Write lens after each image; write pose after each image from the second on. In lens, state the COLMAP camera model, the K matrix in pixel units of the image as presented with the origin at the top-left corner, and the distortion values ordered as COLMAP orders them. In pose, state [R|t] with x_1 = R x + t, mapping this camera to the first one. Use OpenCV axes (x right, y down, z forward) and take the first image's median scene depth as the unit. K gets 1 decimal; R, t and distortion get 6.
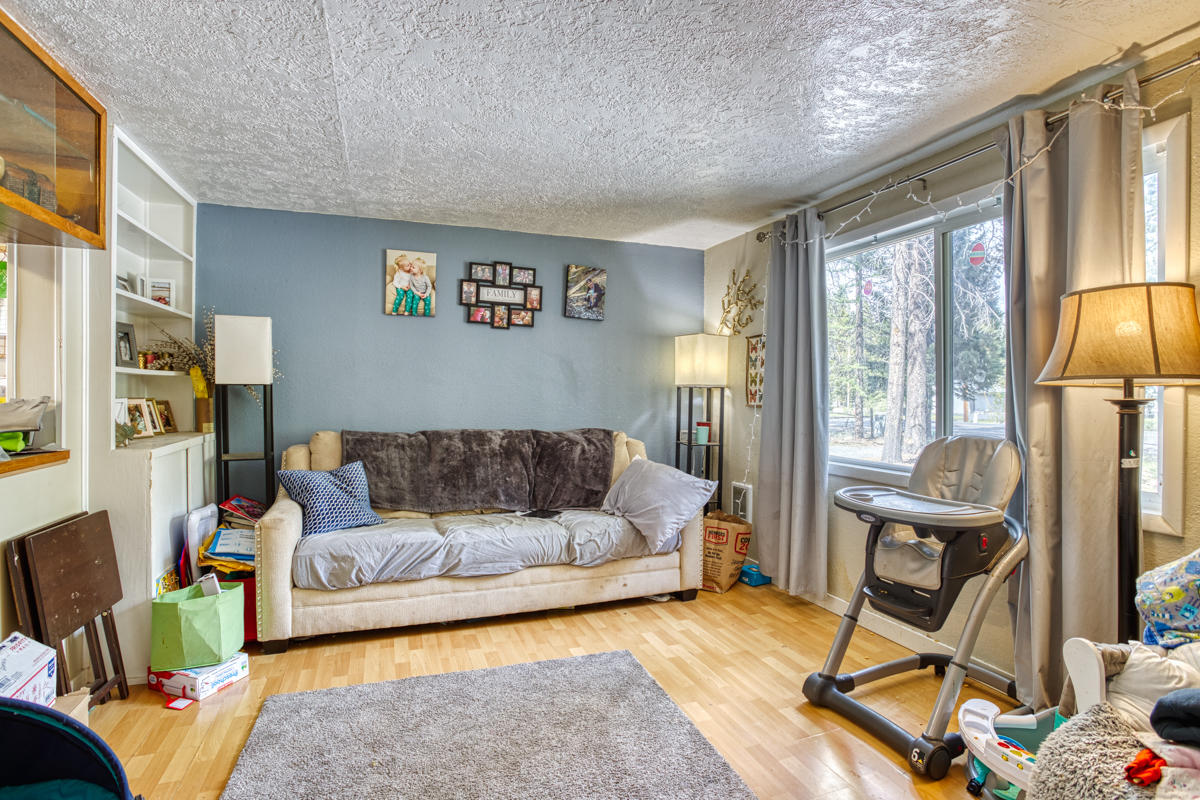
lens RADIAL K [[601.8, 0, 603.6], [0, 601.8, 397.1], [0, 0, 1]] dist [-0.066290, 0.031011]
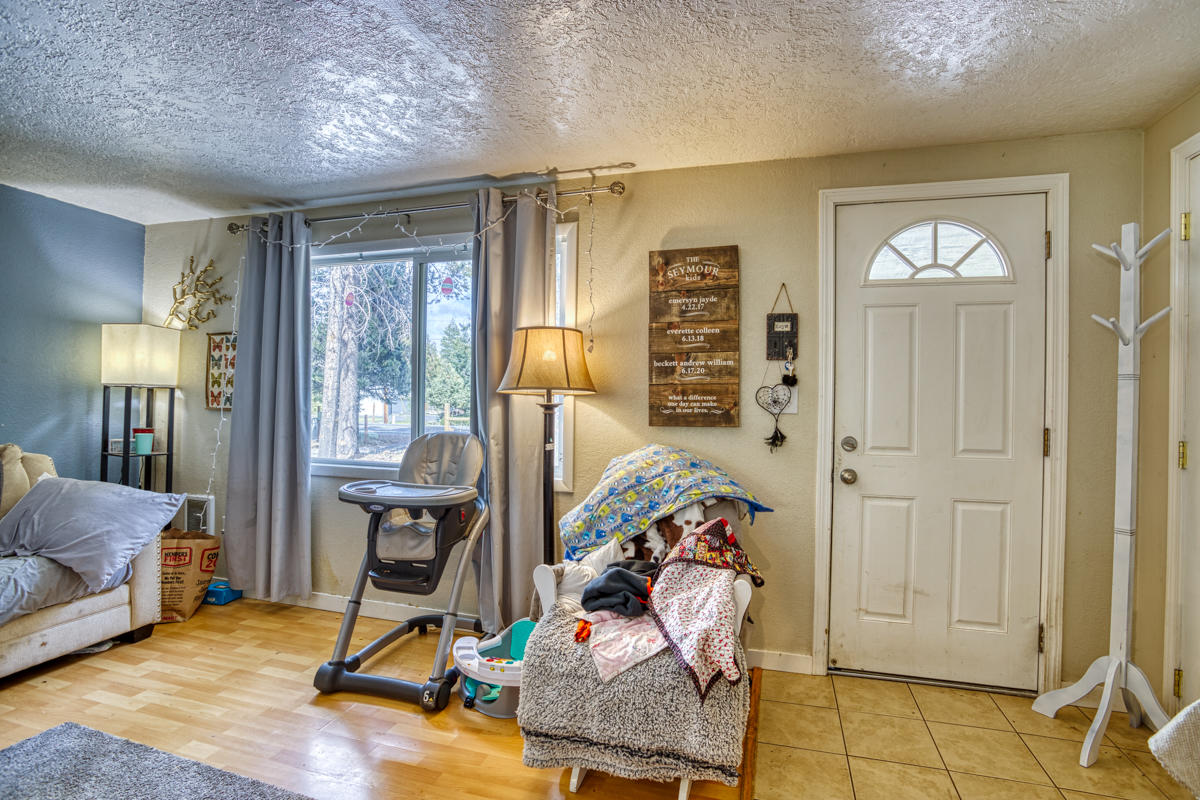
lens RADIAL K [[601.8, 0, 603.6], [0, 601.8, 397.1], [0, 0, 1]] dist [-0.066290, 0.031011]
pose [[0.595491, 0.013249, 0.803253, -0.149106], [-0.008221, 0.999912, -0.010399, 0.001140], [-0.803320, -0.000411, 0.595548, -0.014869]]
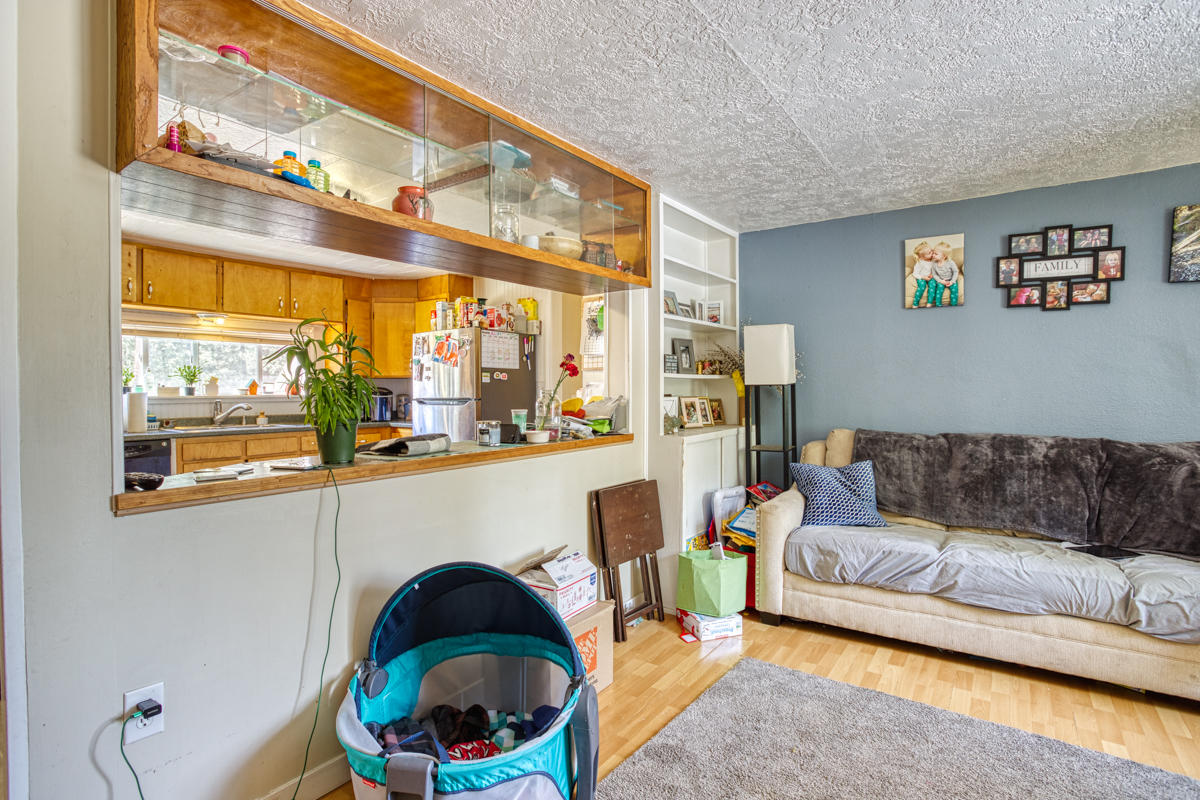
lens RADIAL K [[601.8, 0, 603.6], [0, 601.8, 397.1], [0, 0, 1]] dist [-0.066290, 0.031011]
pose [[0.563812, 0.001655, -0.825902, 0.174986], [0.001021, 0.999996, 0.002701, -0.001369], [0.825903, -0.002366, 0.563808, 0.086858]]
